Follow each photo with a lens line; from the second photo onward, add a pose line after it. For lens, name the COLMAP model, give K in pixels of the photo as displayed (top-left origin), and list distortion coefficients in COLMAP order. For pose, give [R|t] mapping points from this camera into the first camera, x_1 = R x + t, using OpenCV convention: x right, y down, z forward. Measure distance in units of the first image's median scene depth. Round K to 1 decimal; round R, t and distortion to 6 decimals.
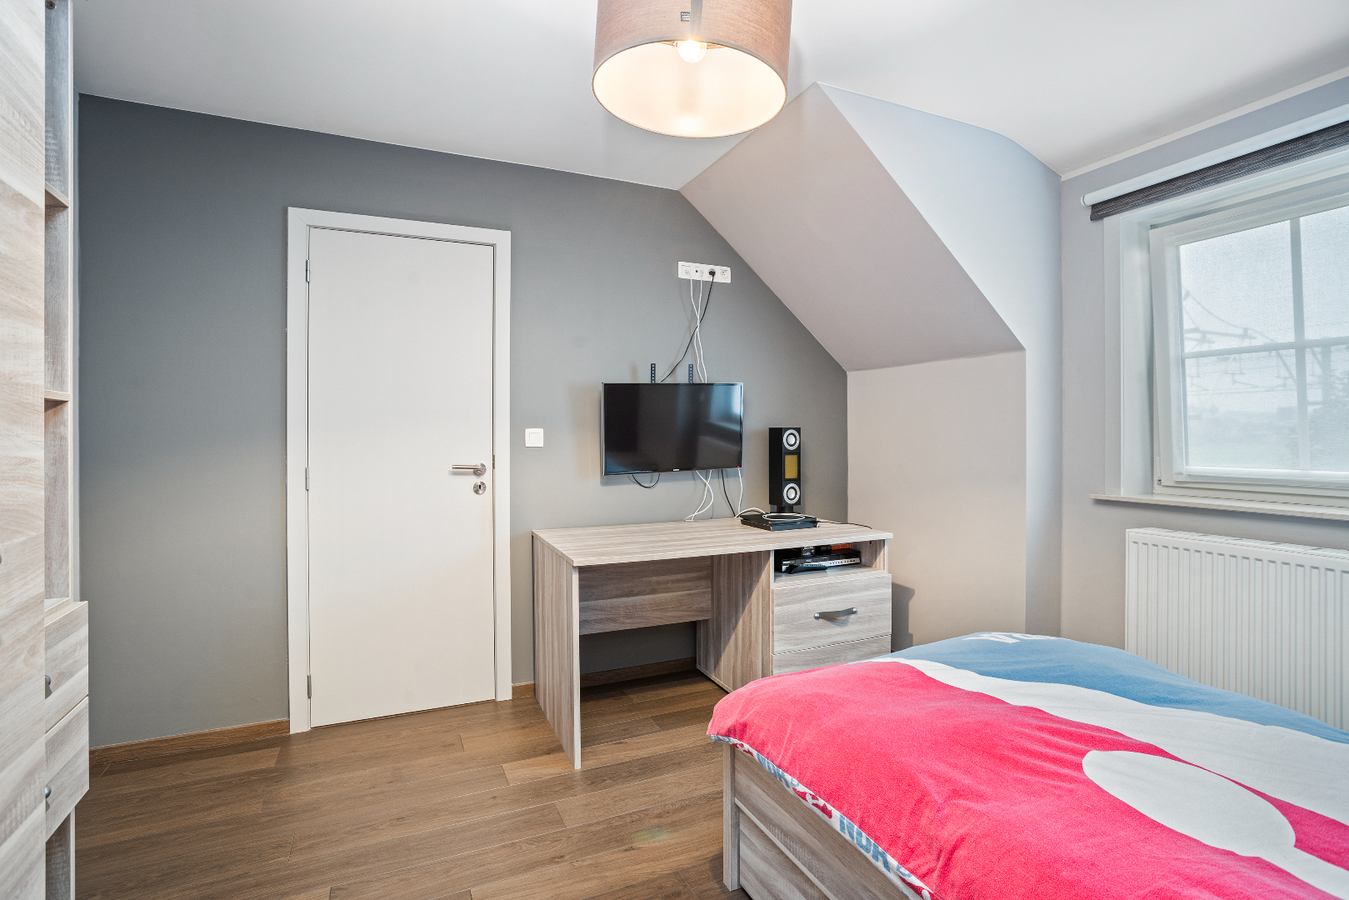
lens RADIAL K [[657.0, 0, 676.6], [0, 657.0, 438.8], [0, 0, 1]] dist [-0.001725, 0.001235]
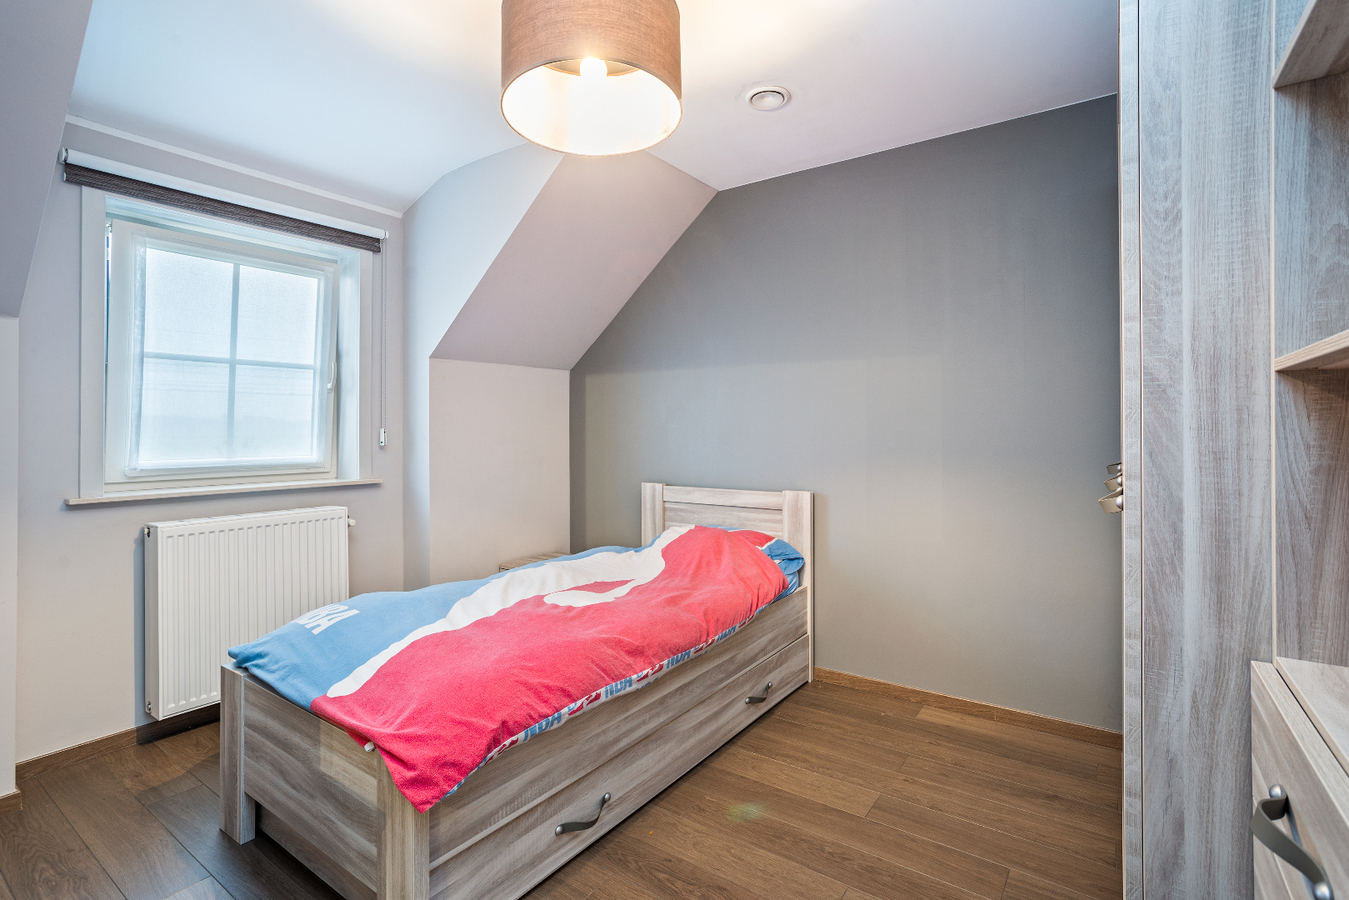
lens RADIAL K [[657.0, 0, 687.1], [0, 657.0, 423.5], [0, 0, 1]] dist [-0.001725, 0.001235]
pose [[-0.499813, 0.011814, 0.866053, -0.554428], [0.008138, 0.999927, -0.008944, -0.000736], [-0.866095, 0.002577, -0.499872, 0.781549]]
